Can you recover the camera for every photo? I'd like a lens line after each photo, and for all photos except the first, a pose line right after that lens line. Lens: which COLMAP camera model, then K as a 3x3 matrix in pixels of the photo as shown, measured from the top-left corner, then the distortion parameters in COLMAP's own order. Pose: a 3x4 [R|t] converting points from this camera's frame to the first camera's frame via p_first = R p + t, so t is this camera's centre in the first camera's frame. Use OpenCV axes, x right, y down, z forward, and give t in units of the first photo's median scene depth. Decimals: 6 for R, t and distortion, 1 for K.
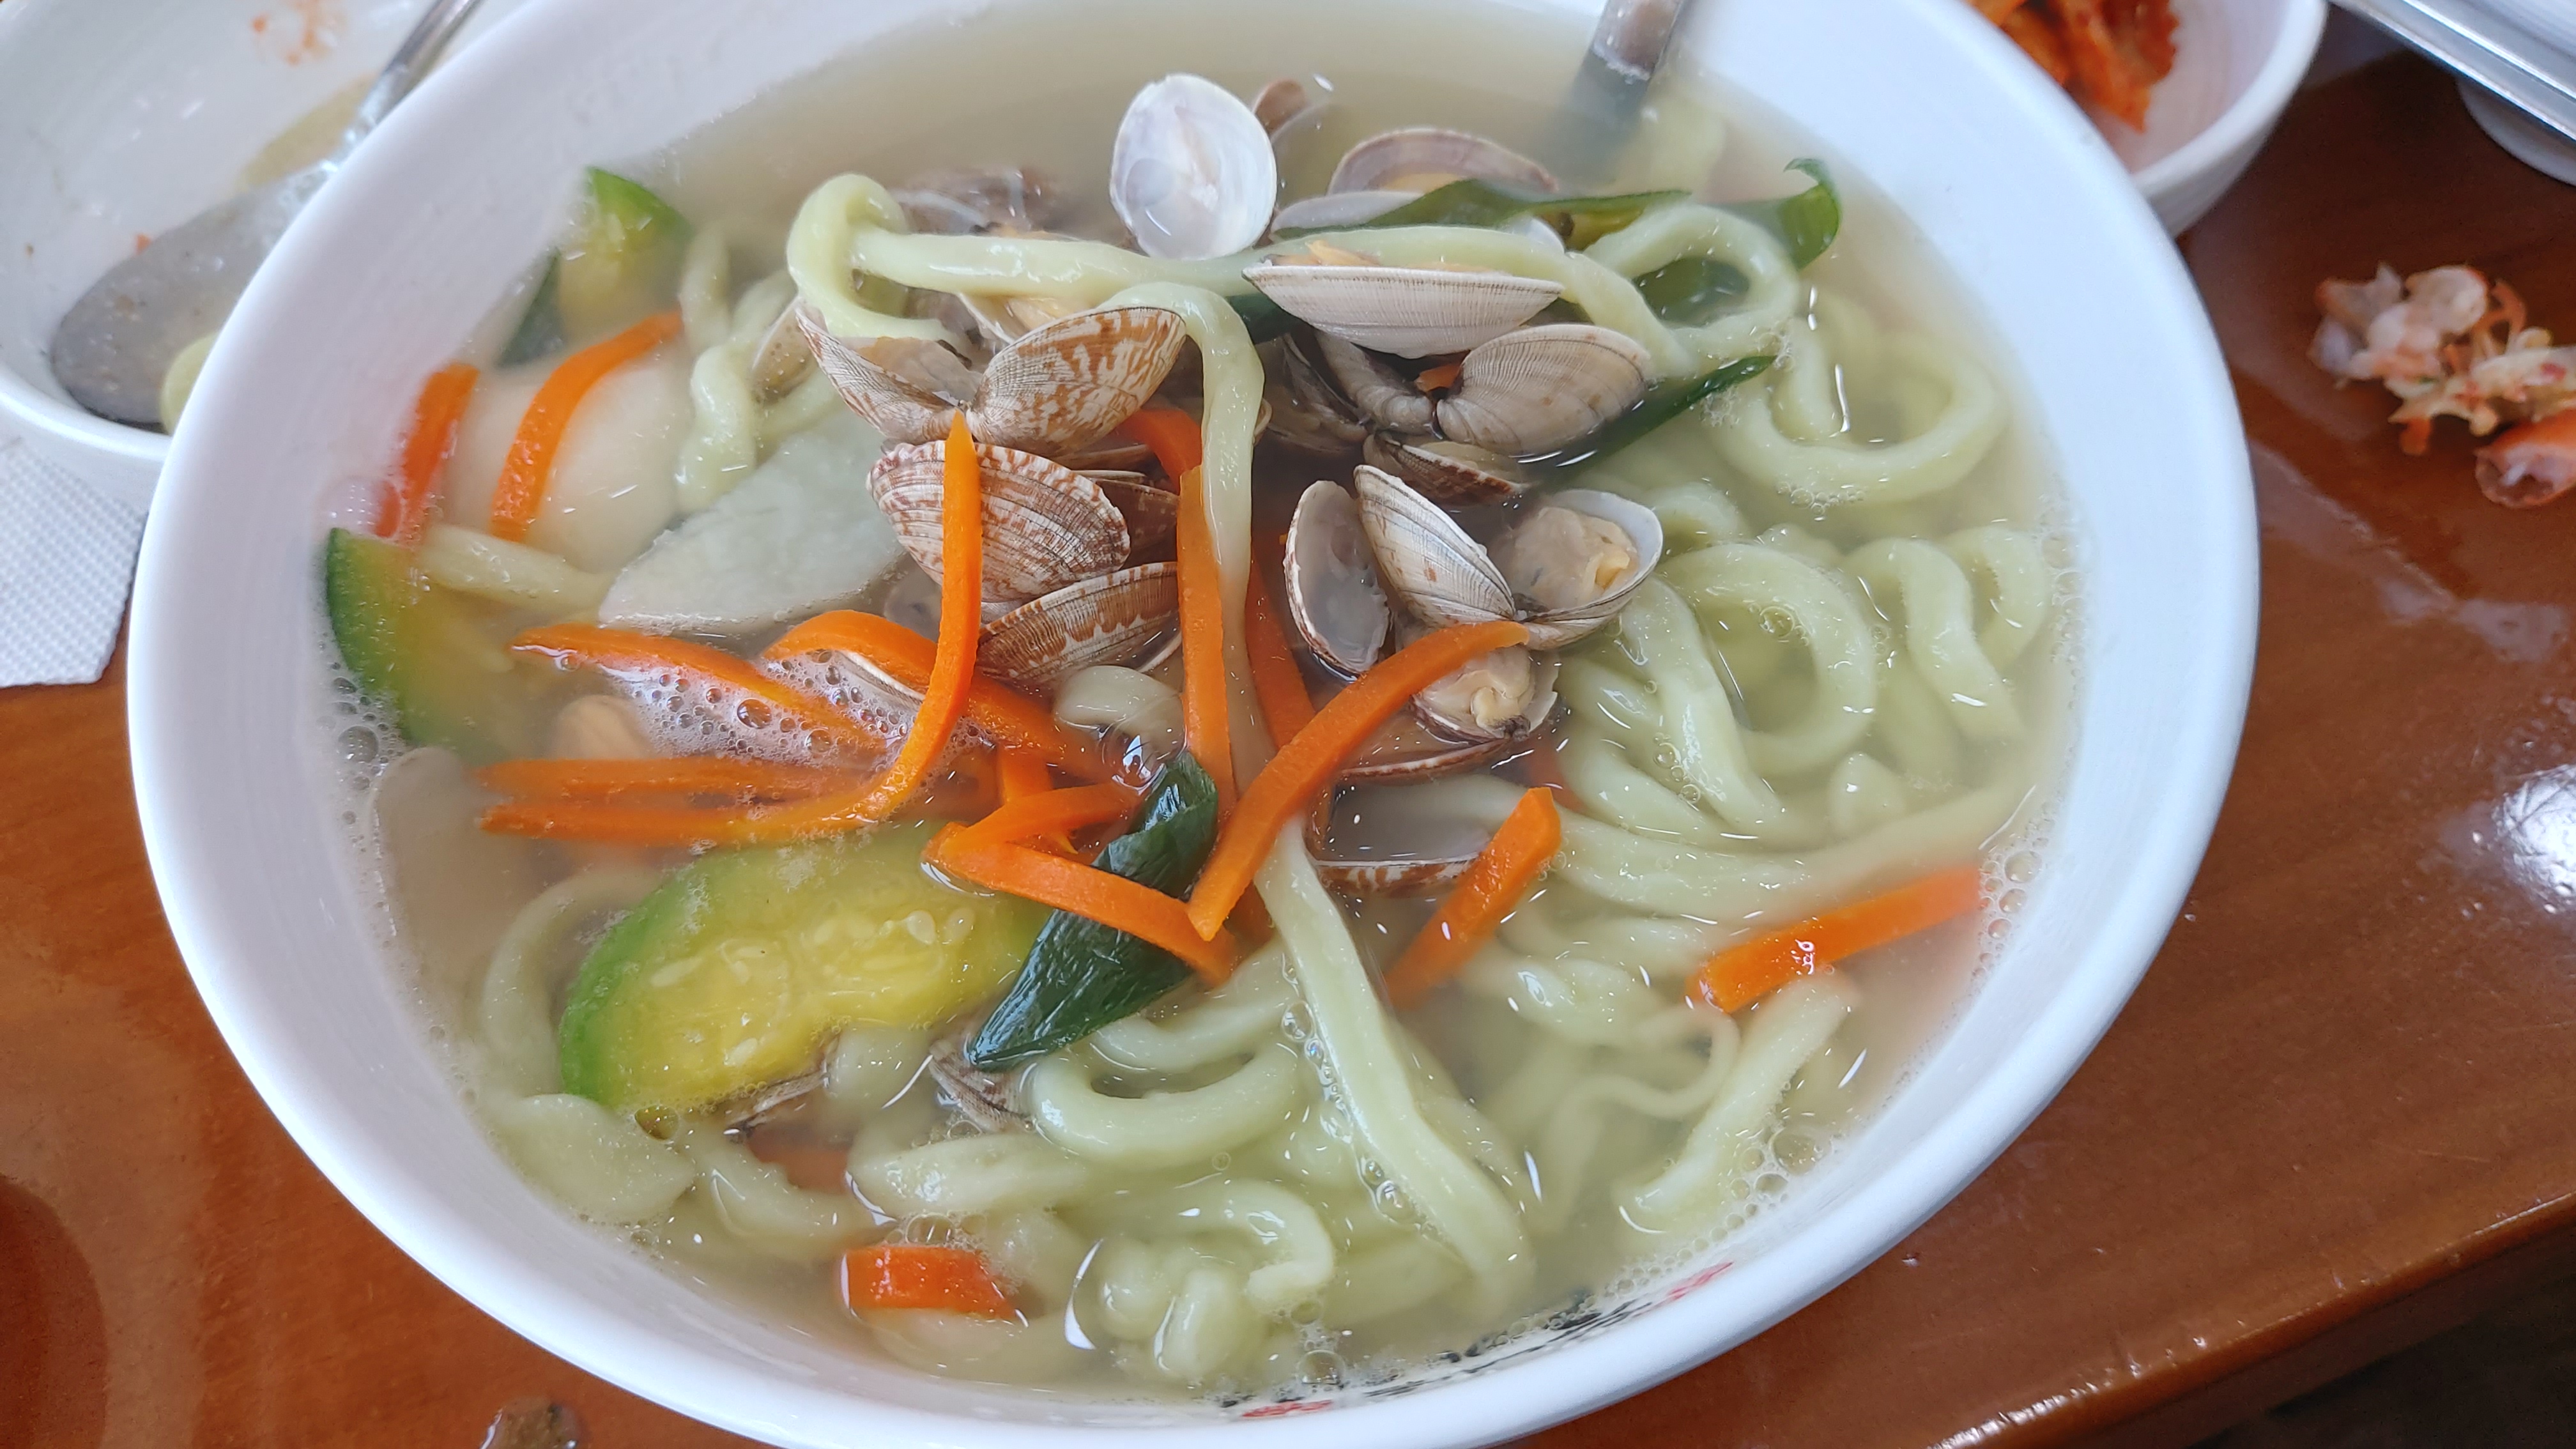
lens RADIAL K [[1871.5, 0, 1295.9], [0, 1871.5, 685.8], [0, 0, 1]] dist [0.028957, -0.044378]
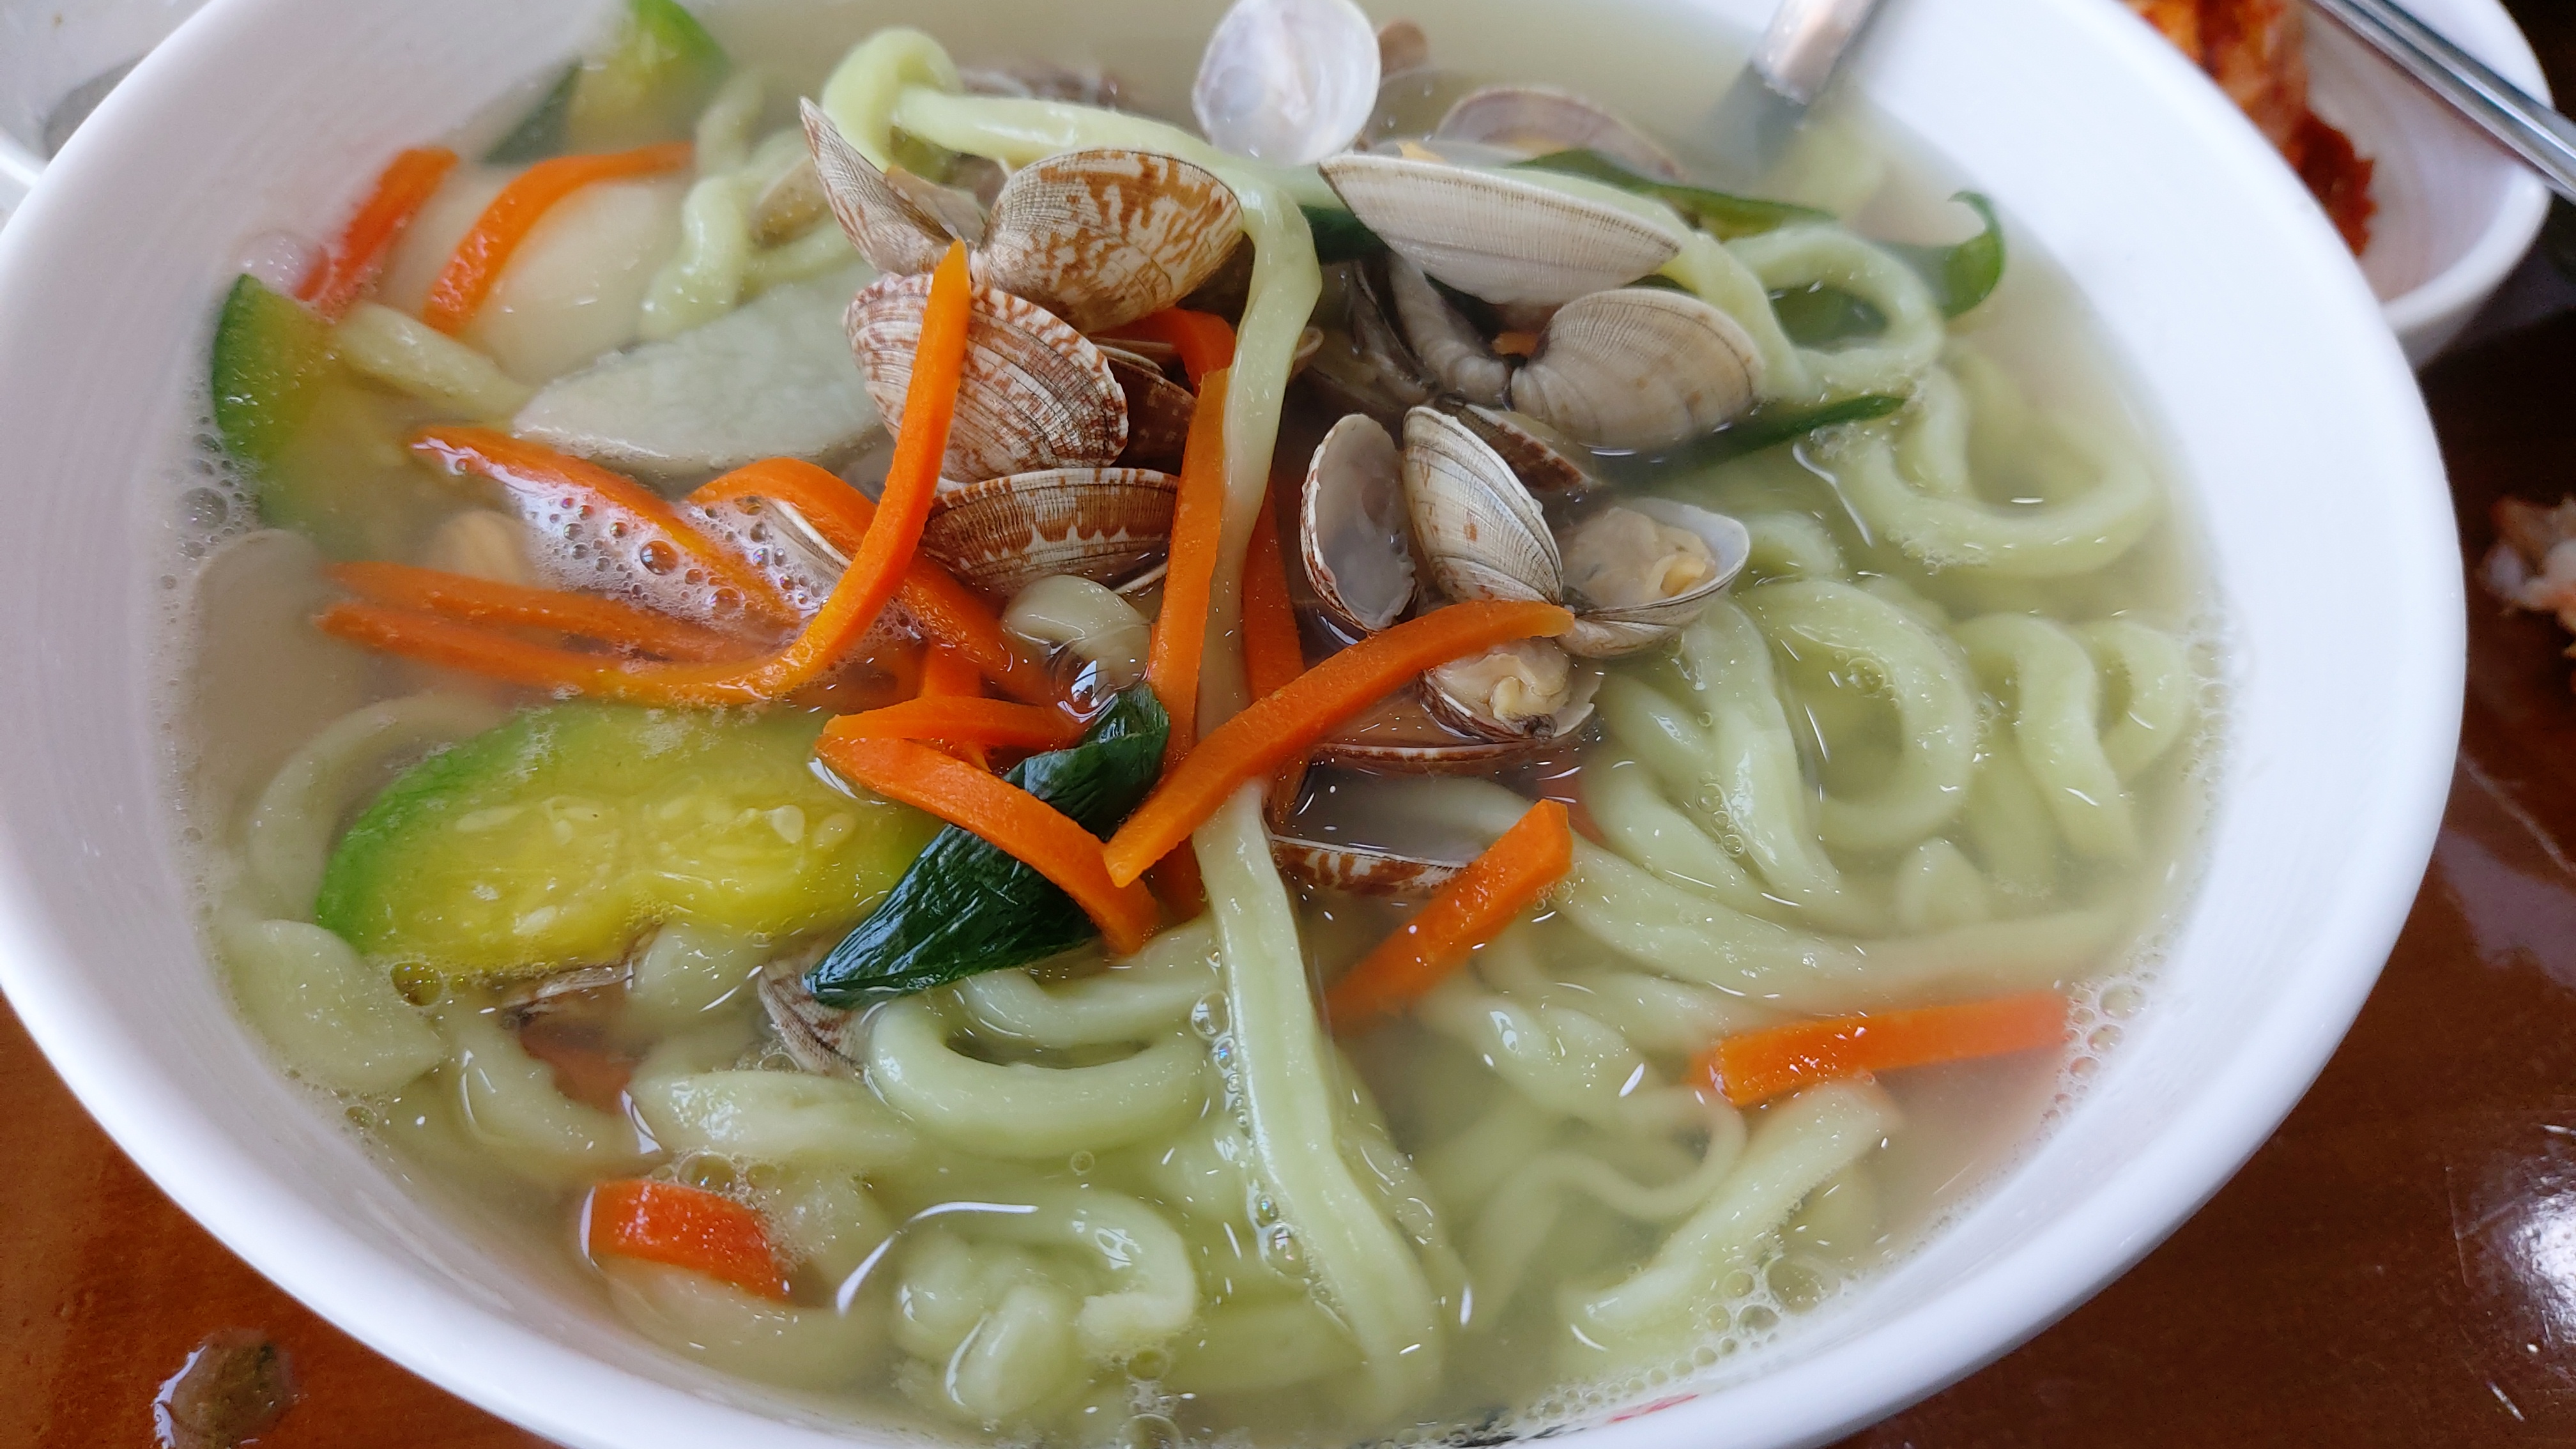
lens RADIAL K [[1912.7, 0, 1290.1], [0, 1912.7, 673.2], [0, 0, 1]] dist [0.001580, -0.007787]
pose [[0.982207, 0.185832, -0.027122, 0.027214], [-0.187502, 0.978507, -0.085831, 0.091449], [0.010589, 0.089390, 0.995940, 0.149994]]
